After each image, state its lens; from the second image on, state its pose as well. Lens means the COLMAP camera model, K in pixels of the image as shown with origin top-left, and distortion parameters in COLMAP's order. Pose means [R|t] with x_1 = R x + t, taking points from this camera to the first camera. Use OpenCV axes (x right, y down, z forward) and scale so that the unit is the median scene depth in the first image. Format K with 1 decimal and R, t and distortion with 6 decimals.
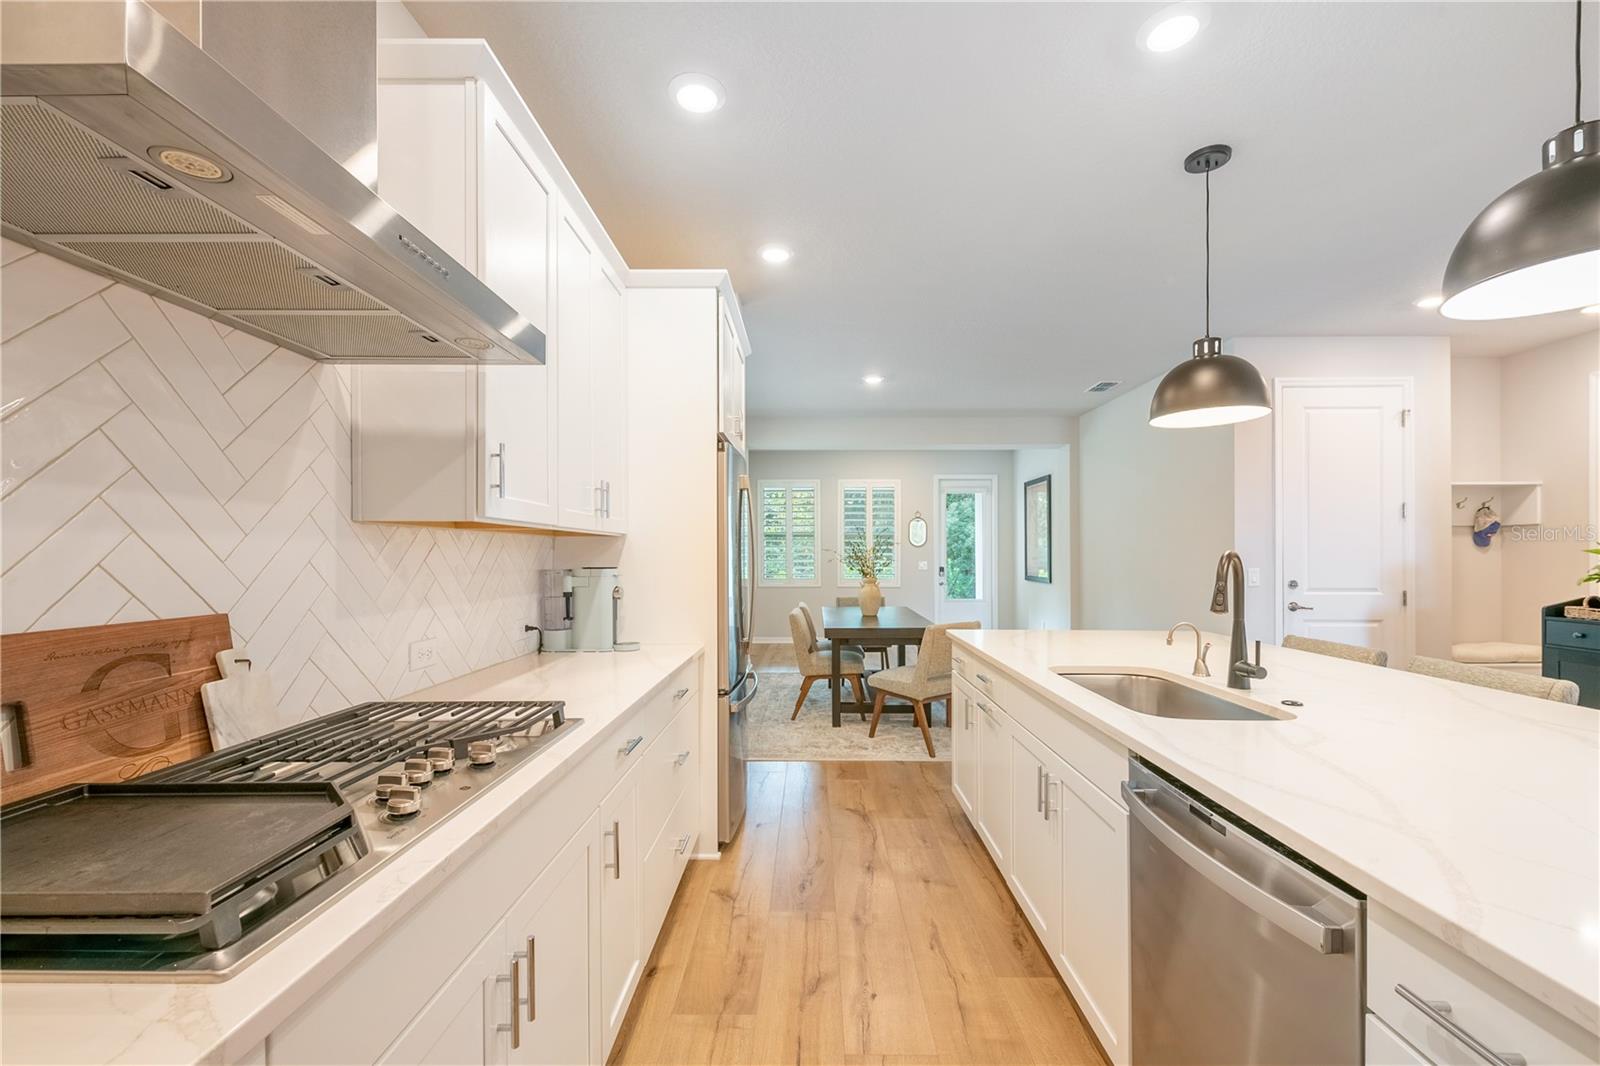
lens RADIAL K [[640.3, 0, 799.5], [0, 640.3, 558.2], [0, 0, 1]] dist [-0.004056, -0.000817]
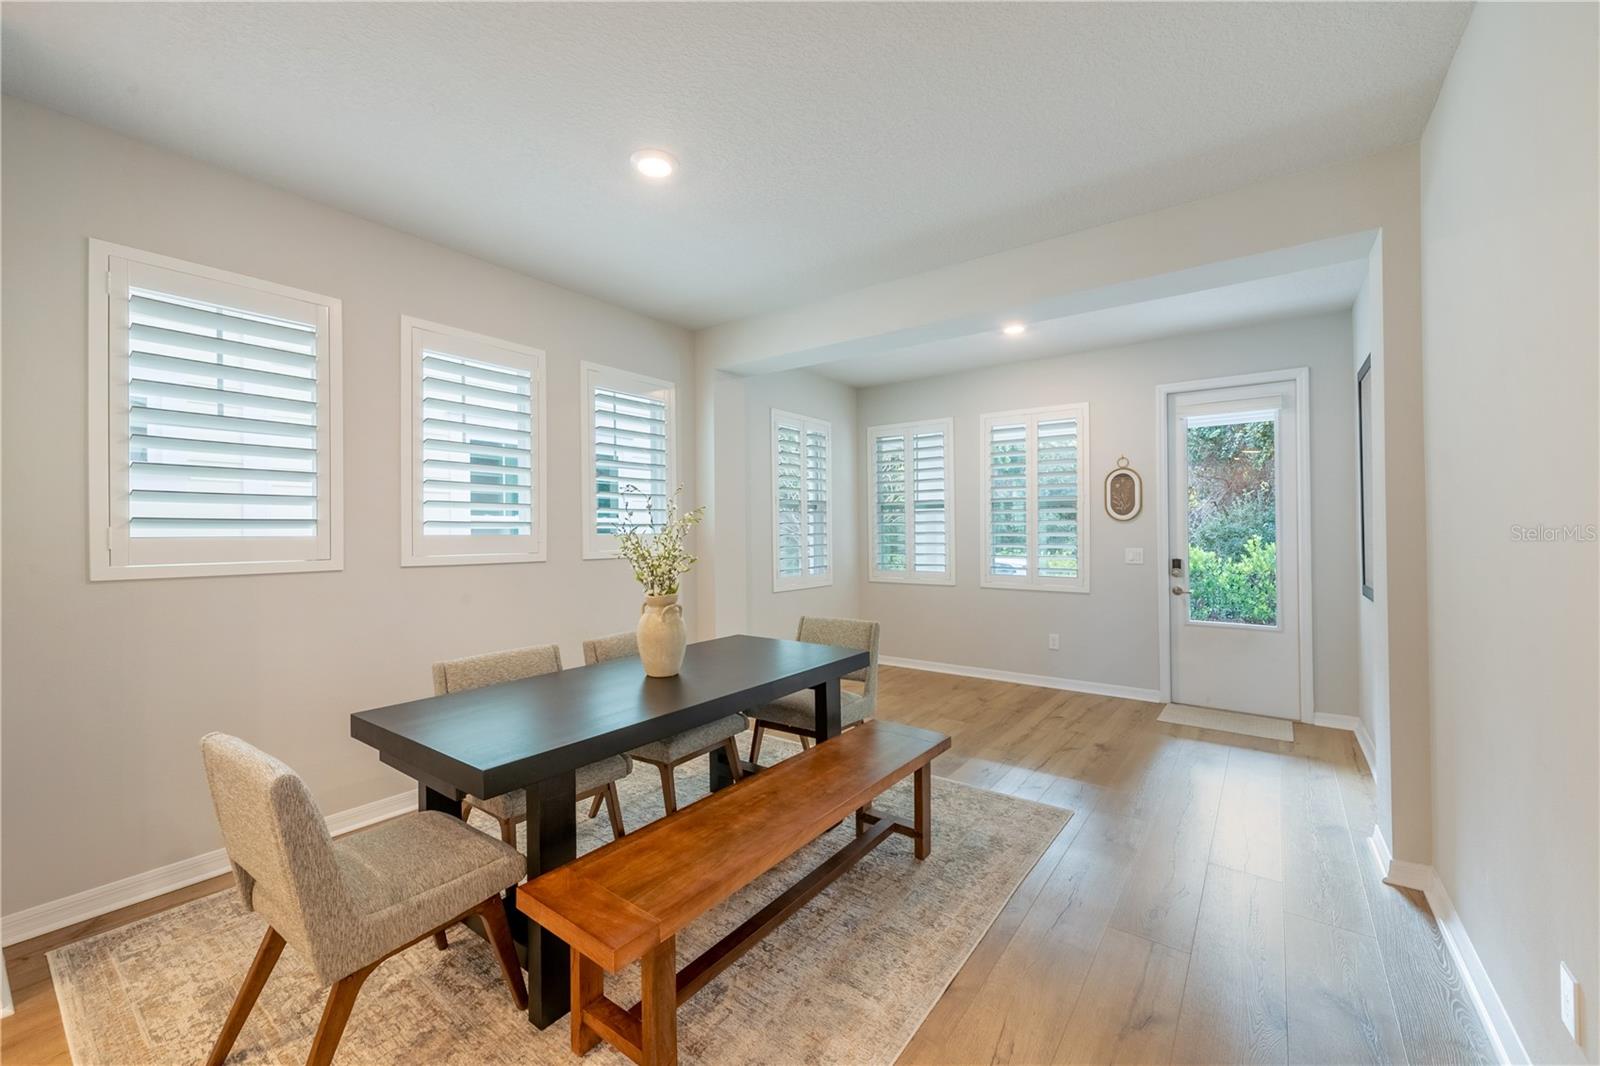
lens RADIAL K [[640.3, 0, 797.1], [0, 640.3, 525.0], [0, 0, 1]] dist [-0.004056, -0.000817]
pose [[0.823778, -0.006466, -0.566875, 0.263650], [-0.001062, 0.999916, -0.012949, -0.007301], [0.566911, 0.011269, 0.823702, 0.393665]]
